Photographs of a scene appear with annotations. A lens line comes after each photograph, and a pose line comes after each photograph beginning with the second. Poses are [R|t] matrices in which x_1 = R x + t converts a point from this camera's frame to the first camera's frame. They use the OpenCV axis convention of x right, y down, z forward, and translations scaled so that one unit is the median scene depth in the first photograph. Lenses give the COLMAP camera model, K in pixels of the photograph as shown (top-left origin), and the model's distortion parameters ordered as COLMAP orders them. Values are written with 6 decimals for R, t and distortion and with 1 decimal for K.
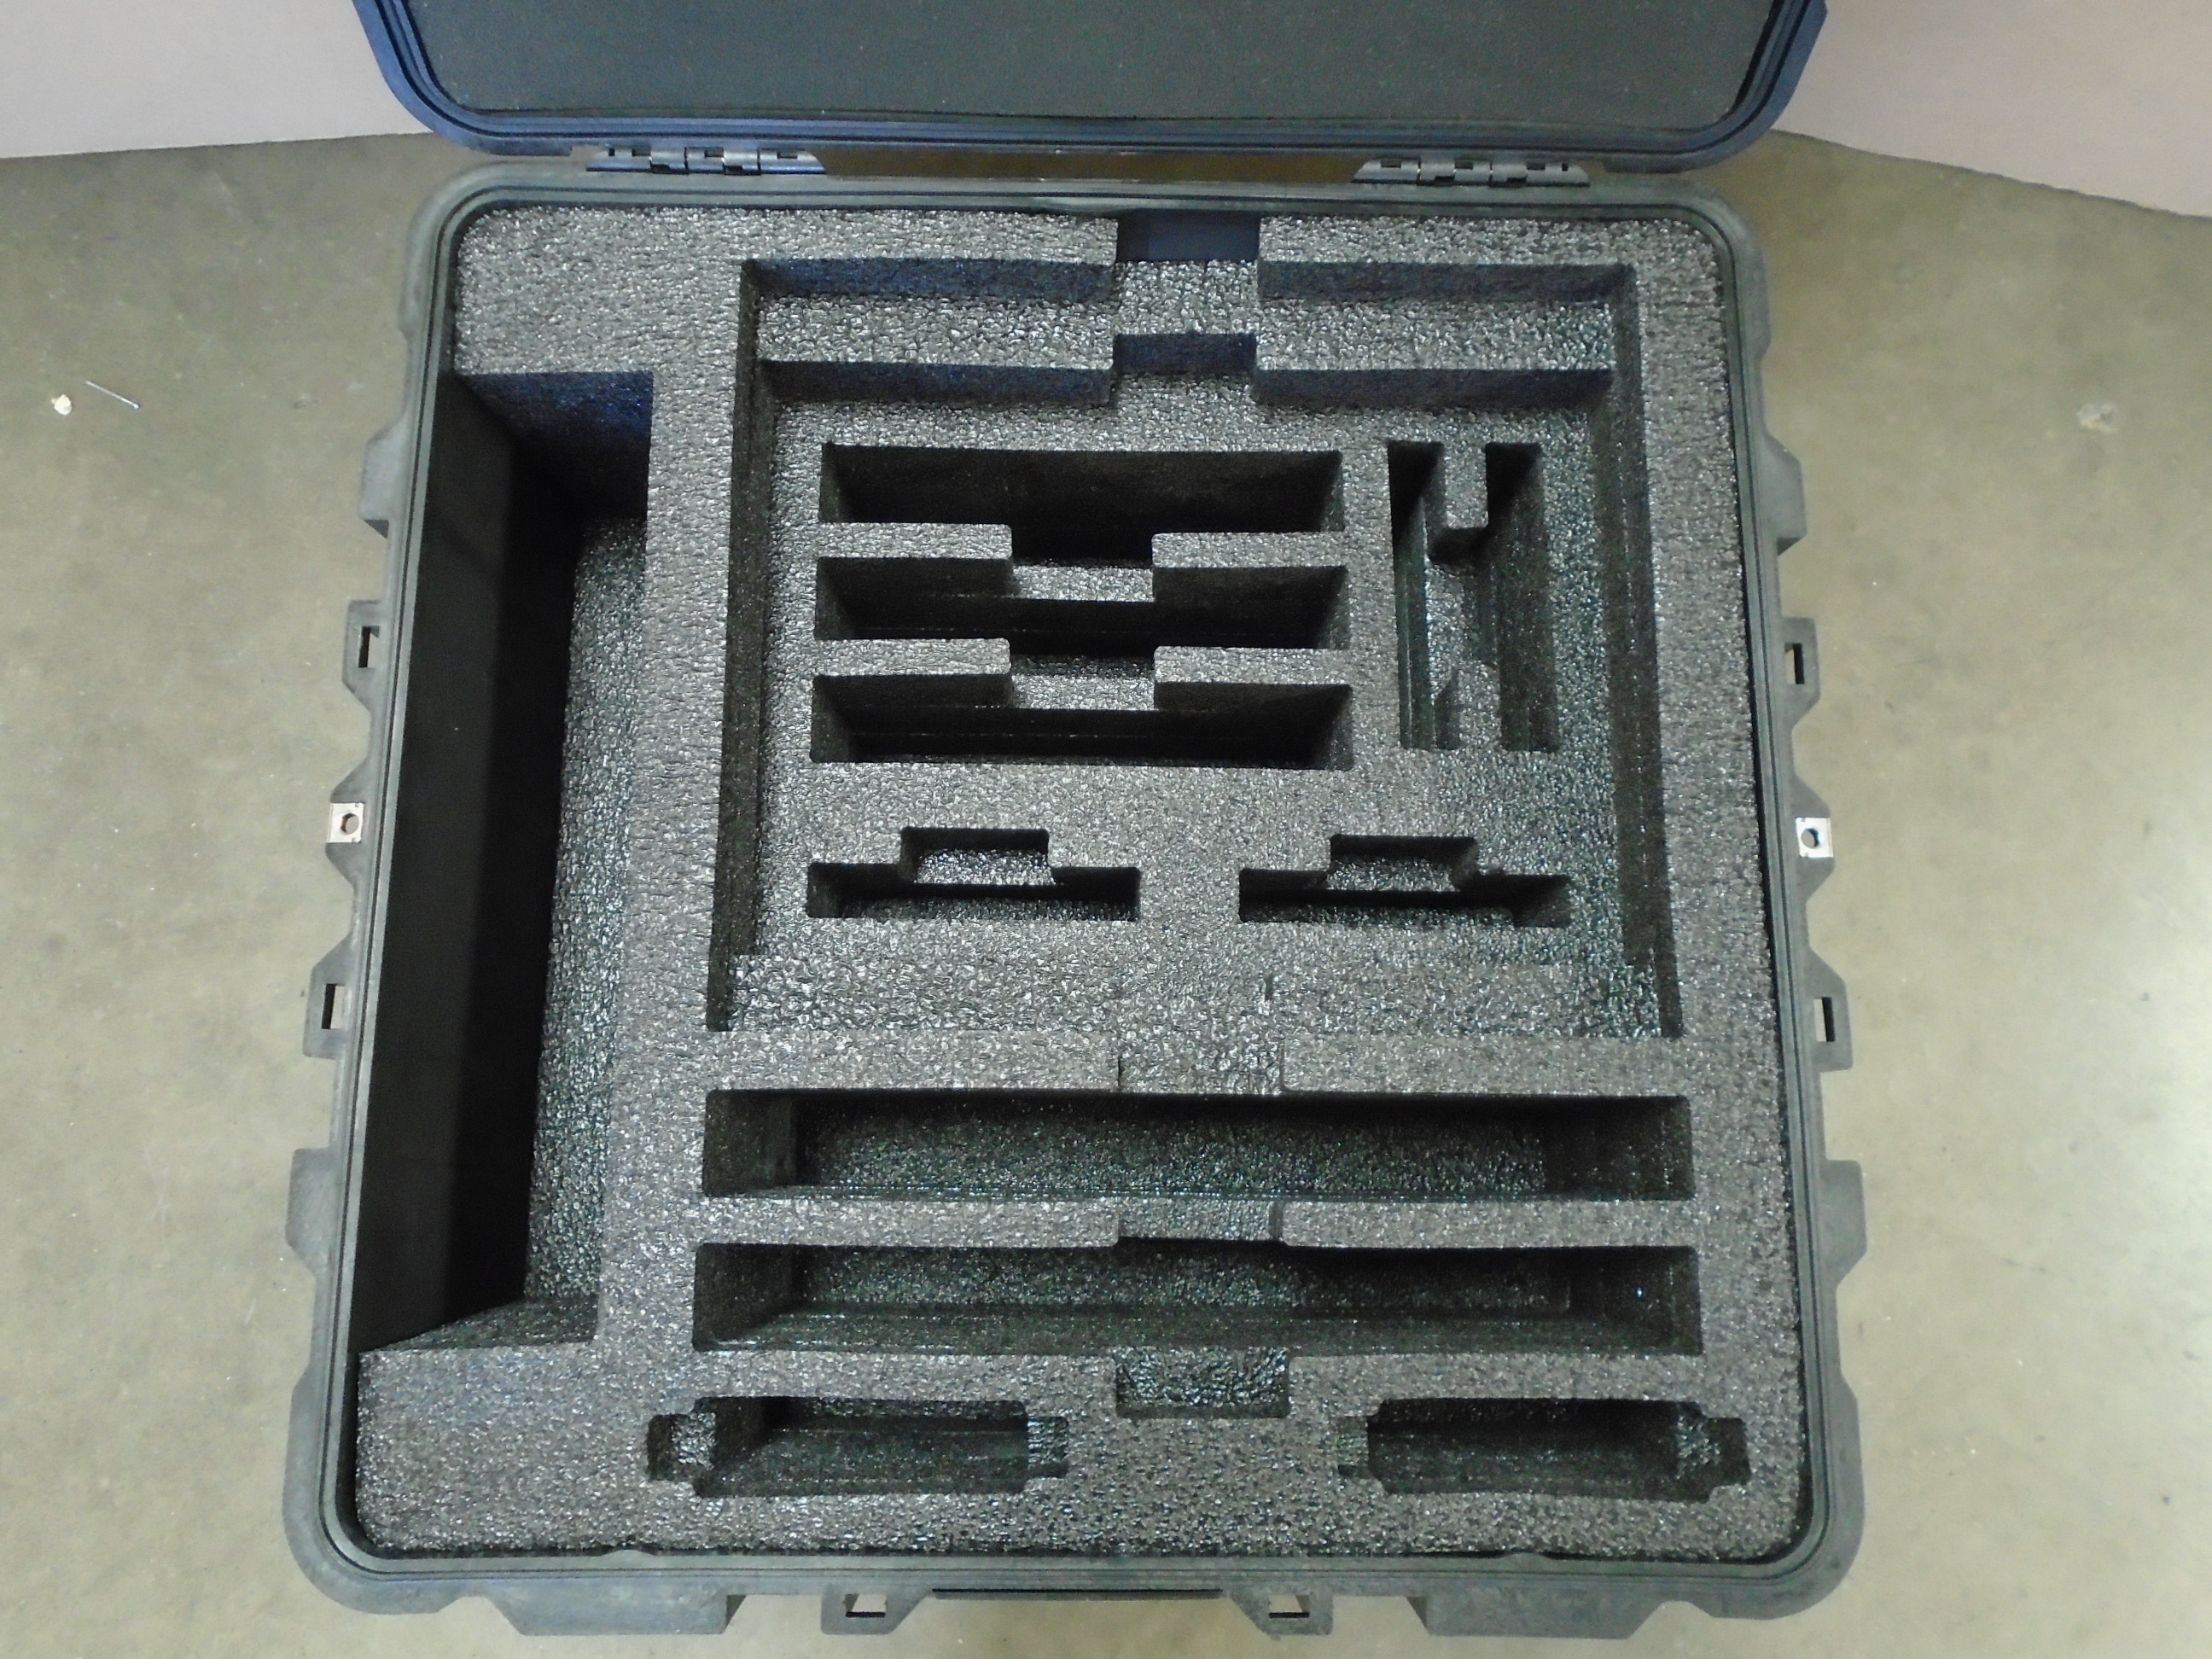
lens RADIAL K [[1720.0, 0, 1106.0], [0, 1720.0, 829.5], [0, 0, 1]] dist [-0.007503, 0.007901]
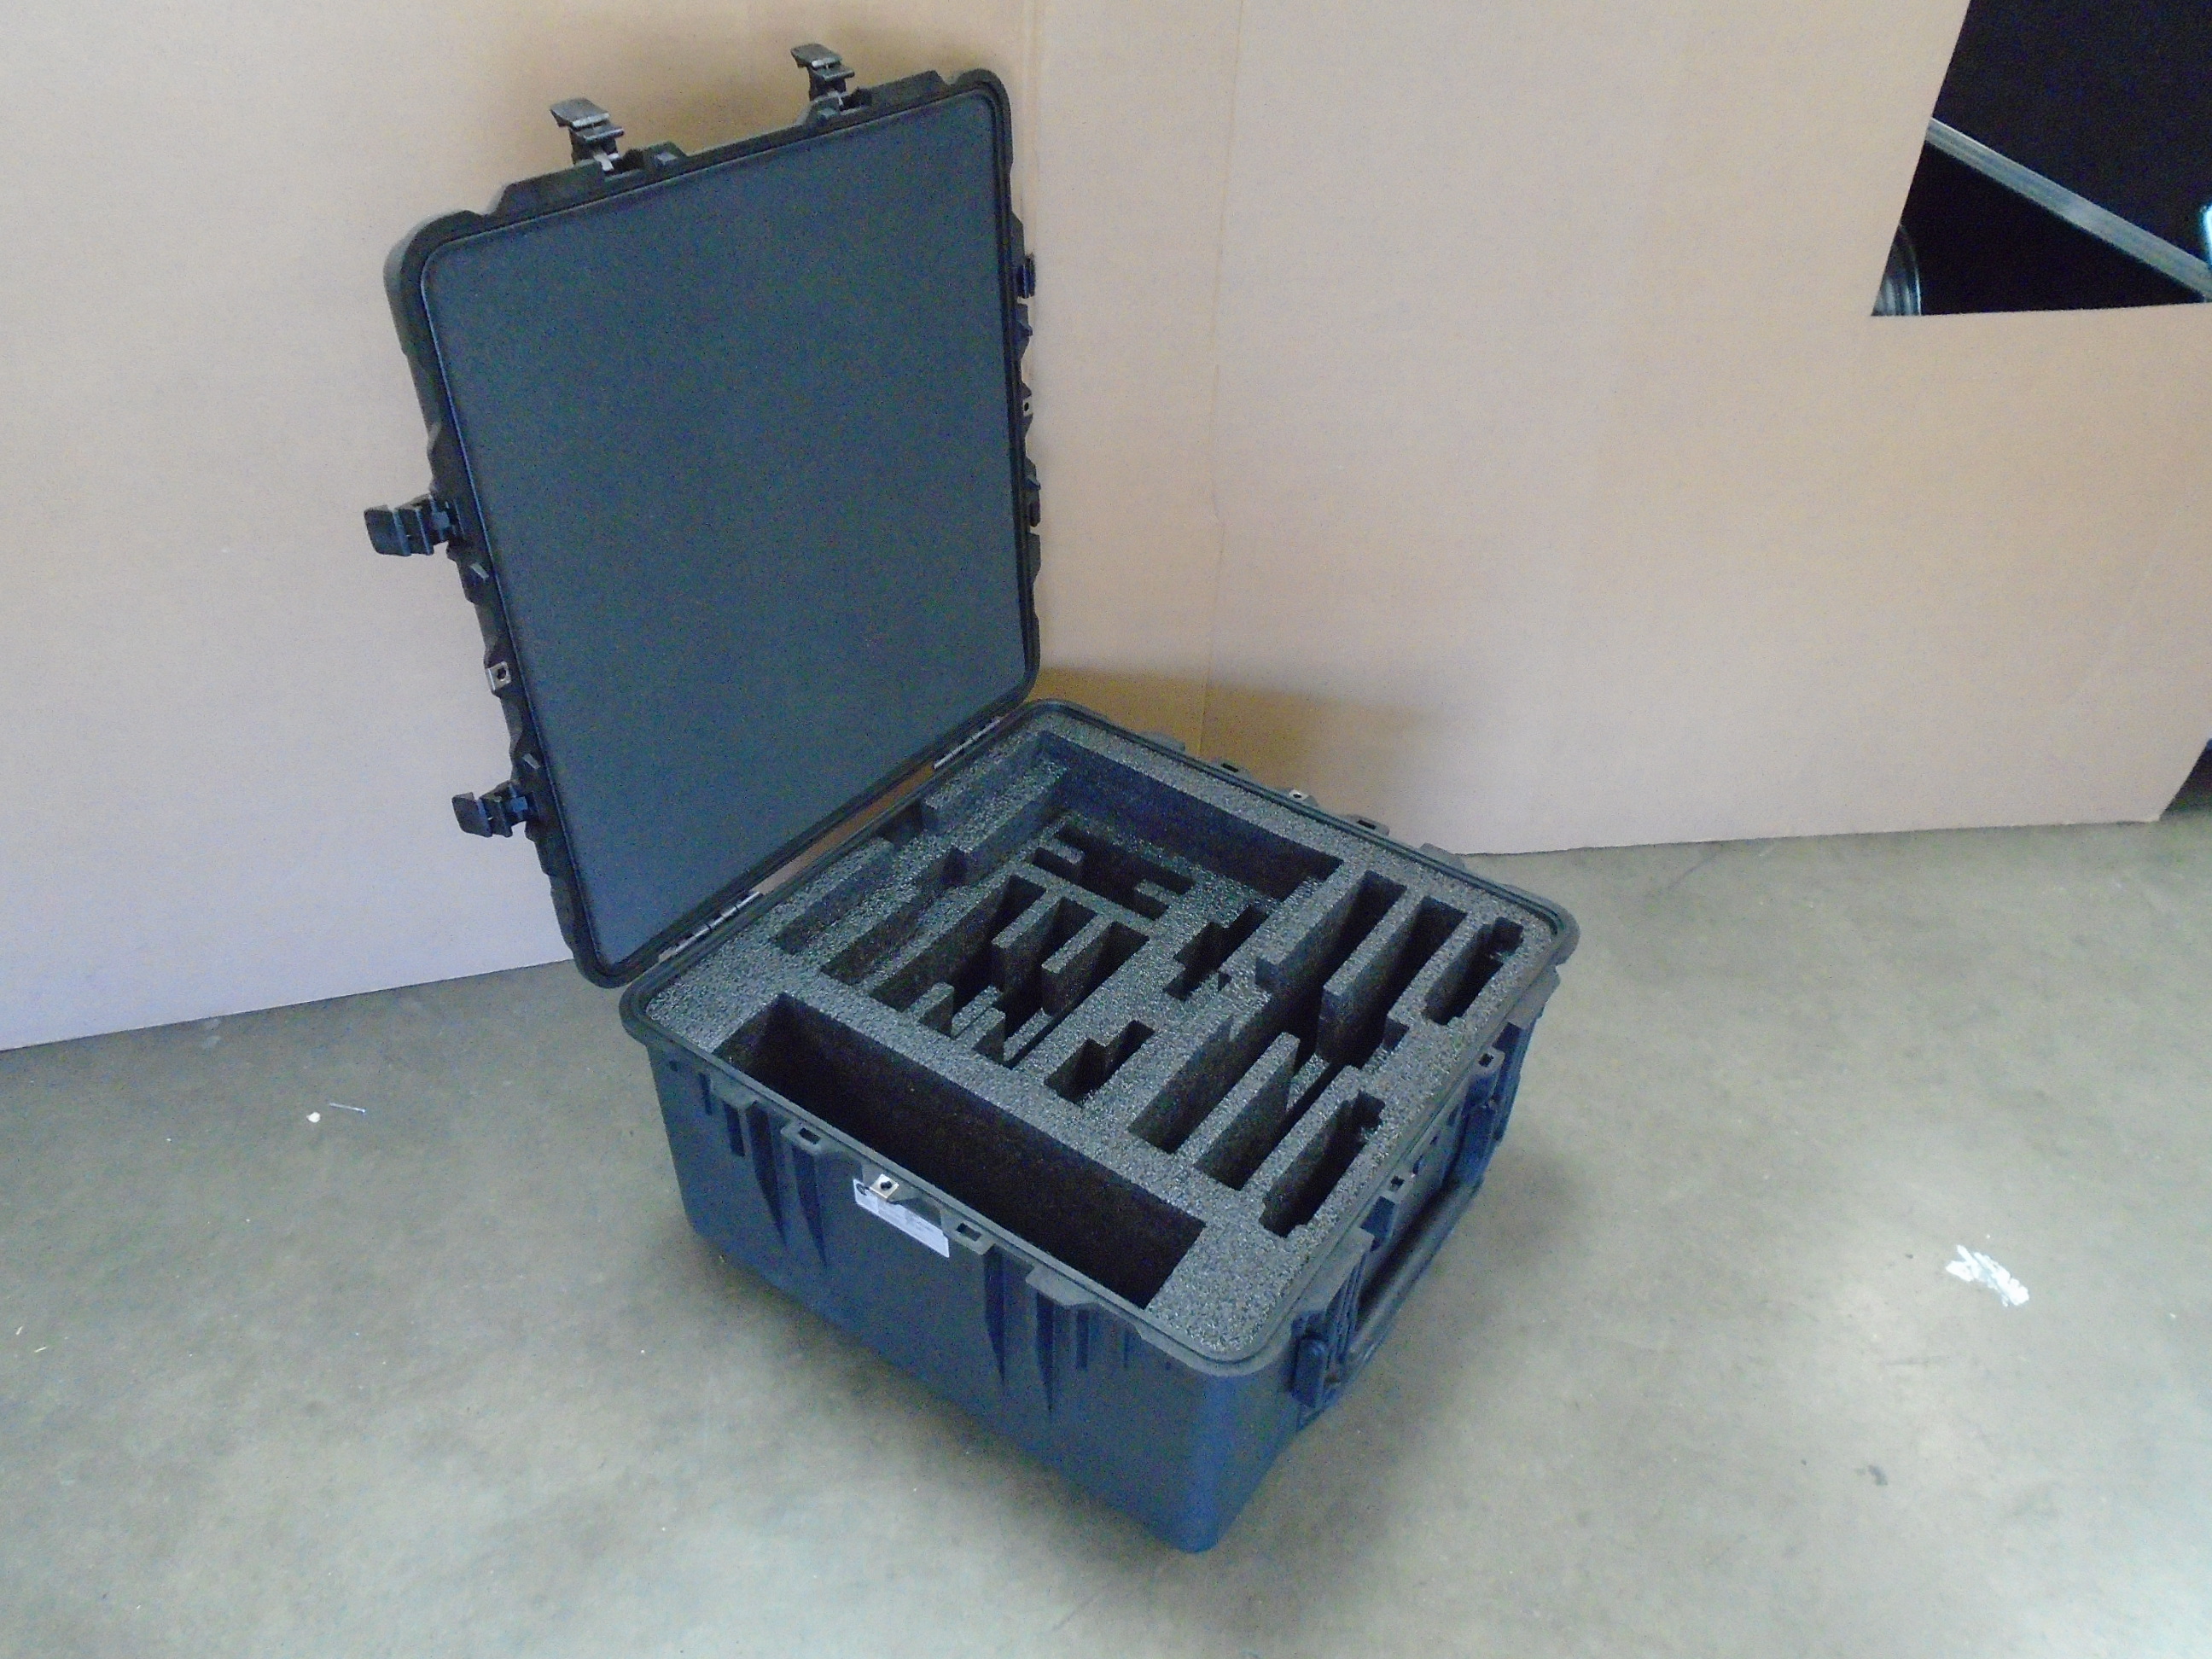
lens RADIAL K [[1685.7, 0, 1078.3], [0, 1685.7, 824.1], [0, 0, 1]] dist [0.005677, -0.003777]
pose [[0.562959, -0.496827, 0.660485, -1.174833], [0.798655, 0.532650, -0.280060, 0.388237], [-0.212666, 0.685162, 0.696653, -0.469129]]
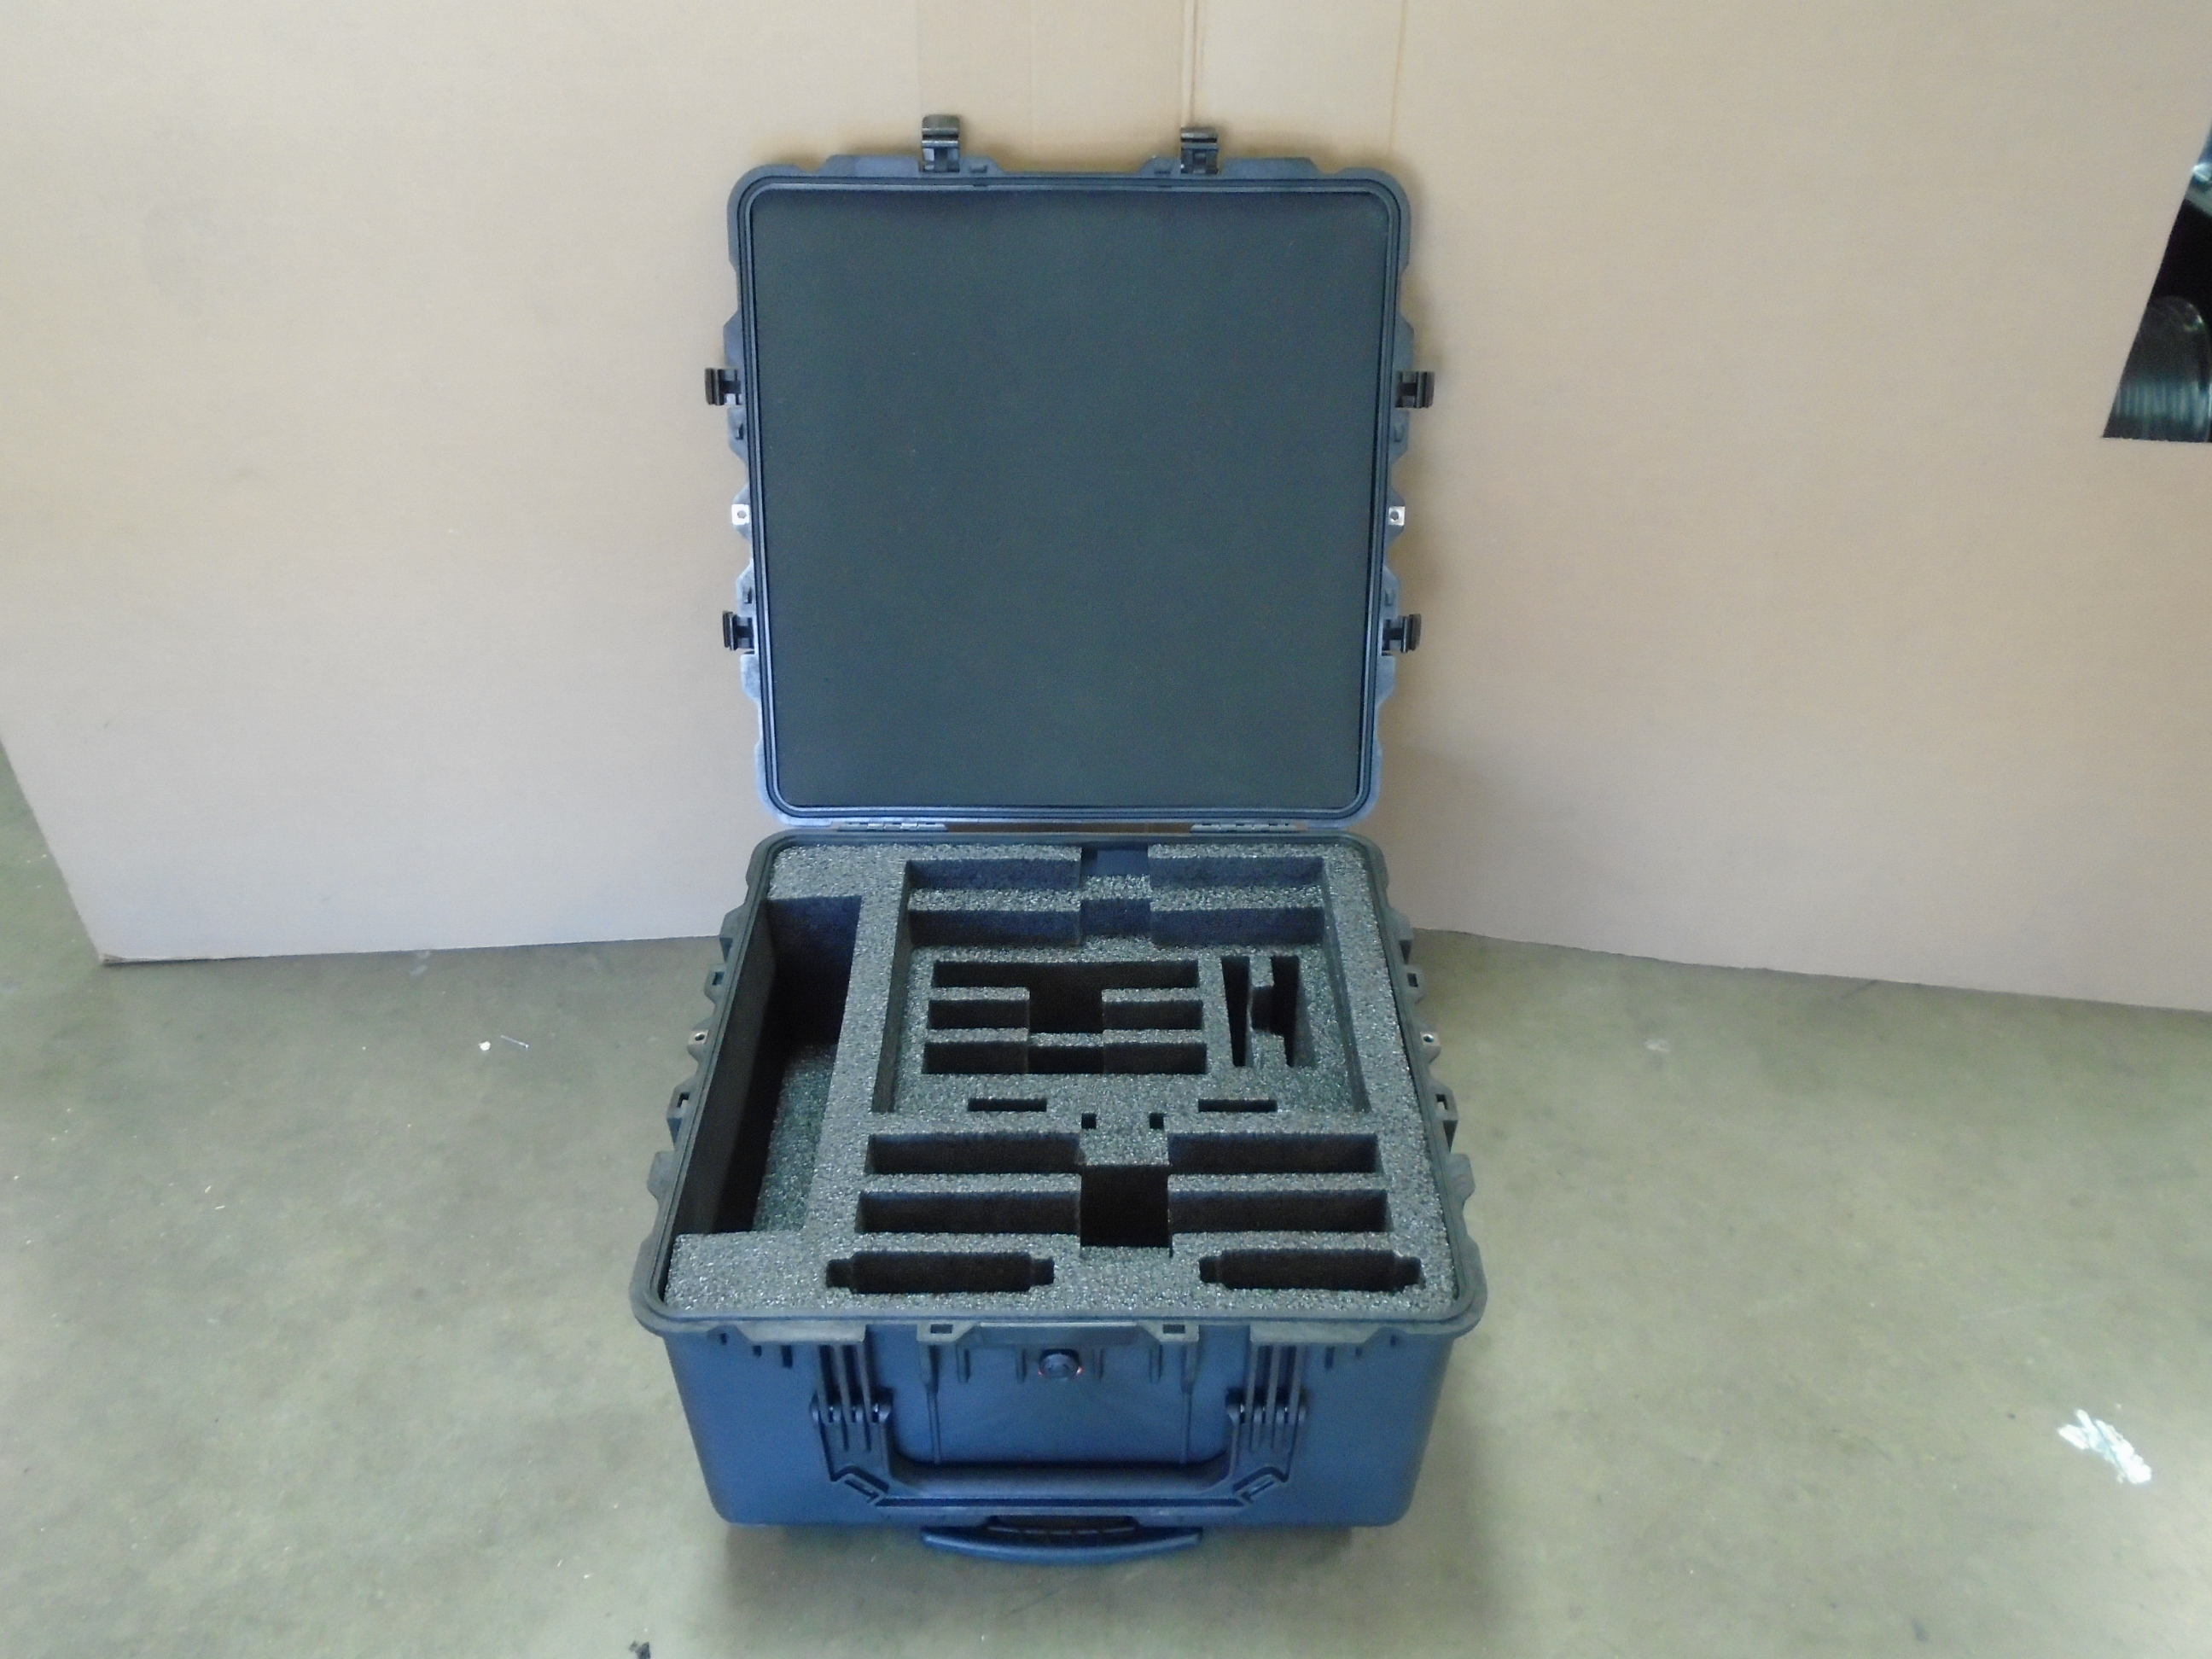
lens RADIAL K [[1685.7, 0, 1078.3], [0, 1685.7, 824.1], [0, 0, 1]] dist [0.005677, -0.003777]
pose [[0.999863, -0.011500, -0.011926, 0.026981], [0.000216, 0.728817, -0.684709, 1.046765], [0.016565, 0.684612, 0.728719, -0.544516]]
